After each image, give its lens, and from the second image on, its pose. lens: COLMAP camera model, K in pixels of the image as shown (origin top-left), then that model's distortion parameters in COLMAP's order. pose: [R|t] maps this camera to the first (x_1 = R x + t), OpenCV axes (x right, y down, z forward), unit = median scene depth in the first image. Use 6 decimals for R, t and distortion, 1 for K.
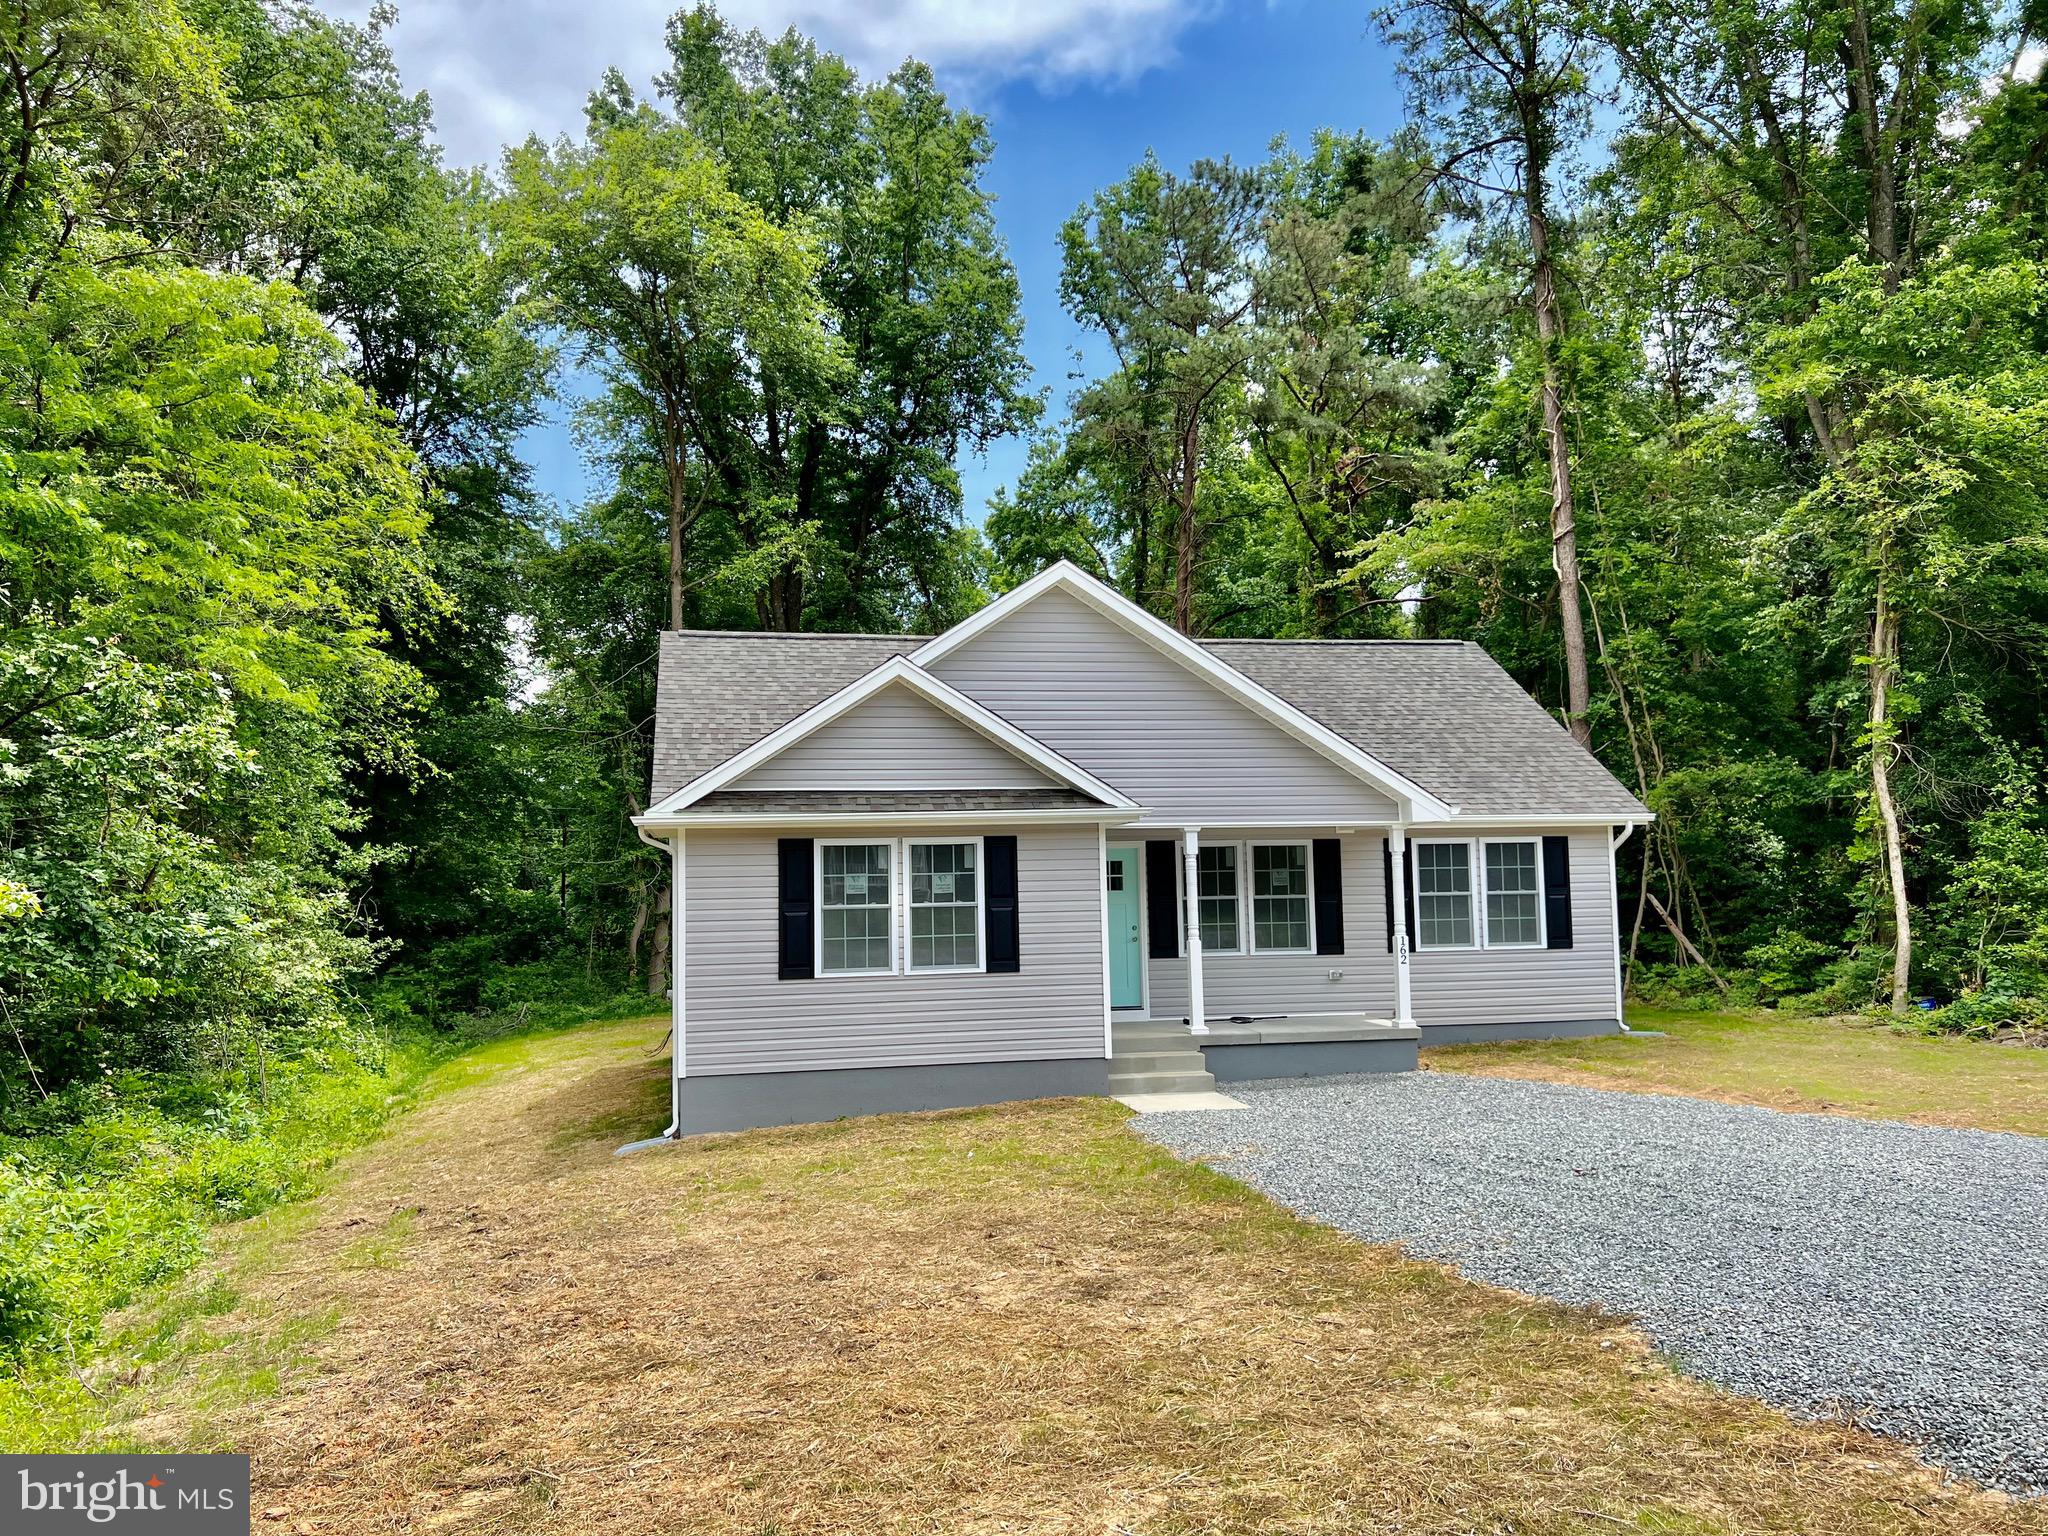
lens RADIAL K [[1521.8, 0, 1022.7], [0, 1521.8, 775.7], [0, 0, 1]] dist [0.010024, 0.000062]
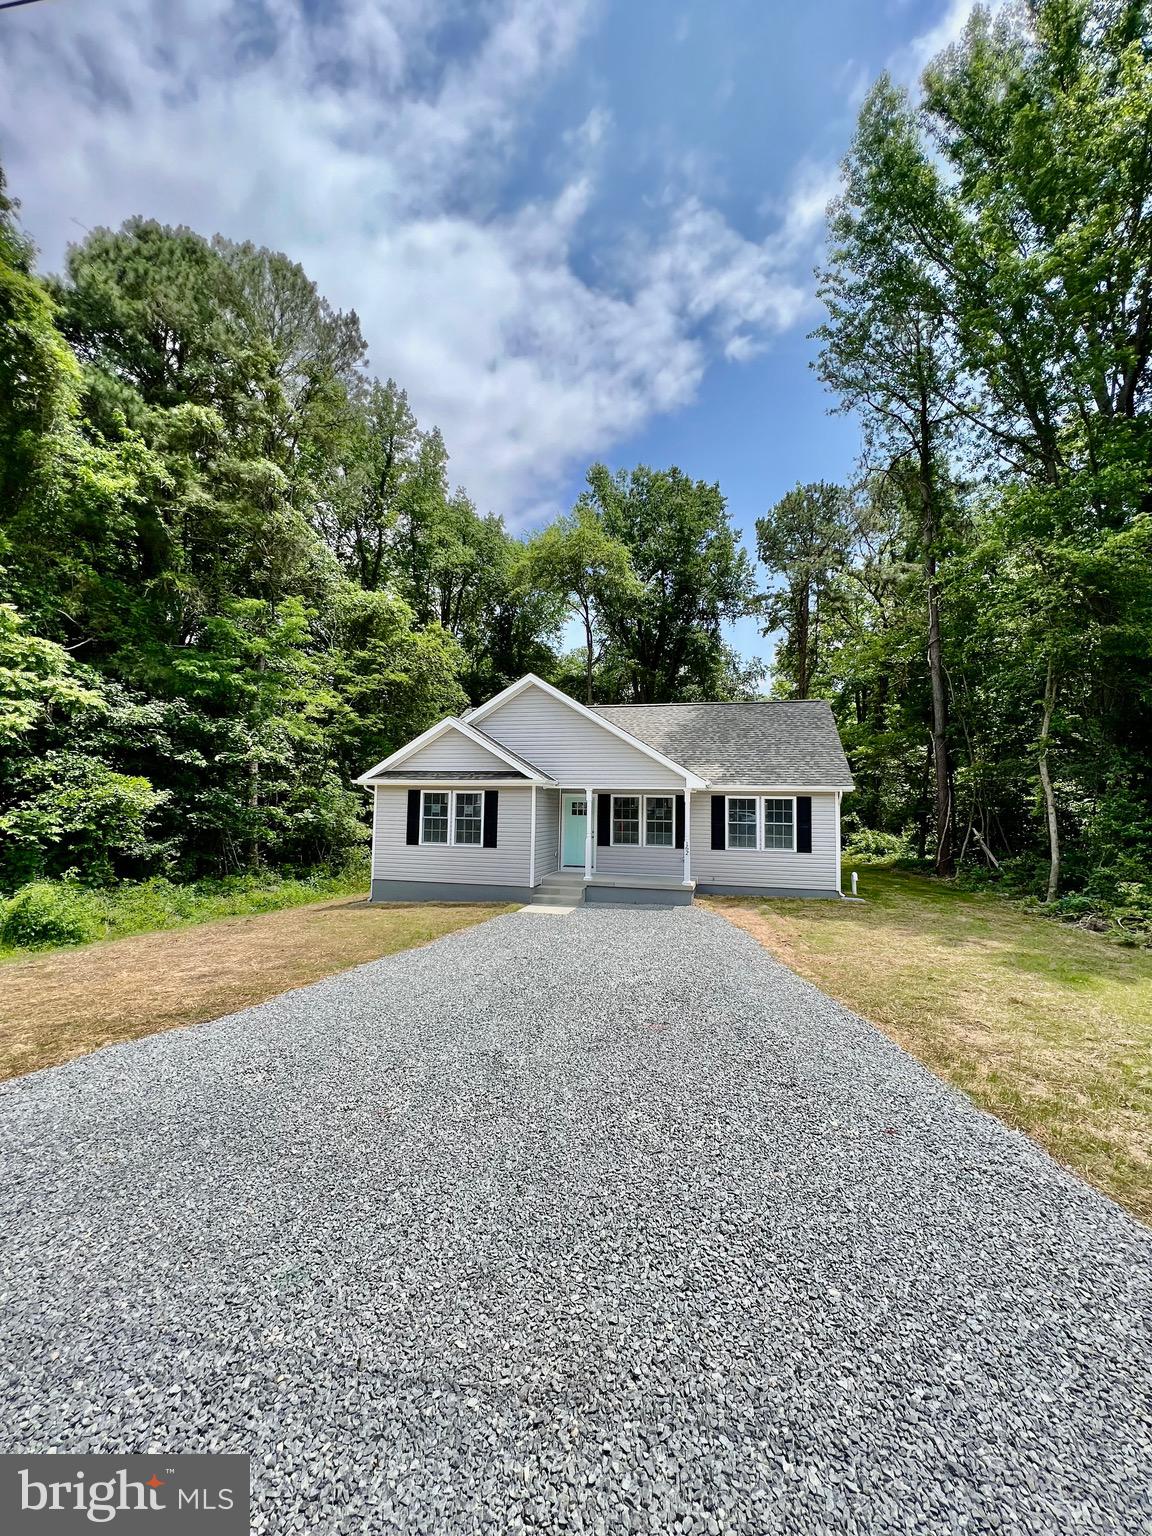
lens RADIAL K [[616.4, 0, 575.6], [0, 616.4, 757.7], [0, 0, 1]] dist [-0.002792, 0.001258]
pose [[0.913232, -0.002964, -0.407430, 0.469195], [-0.002753, 0.999906, -0.013445, 0.000327], [0.407431, 0.013400, 0.913137, 0.160352]]
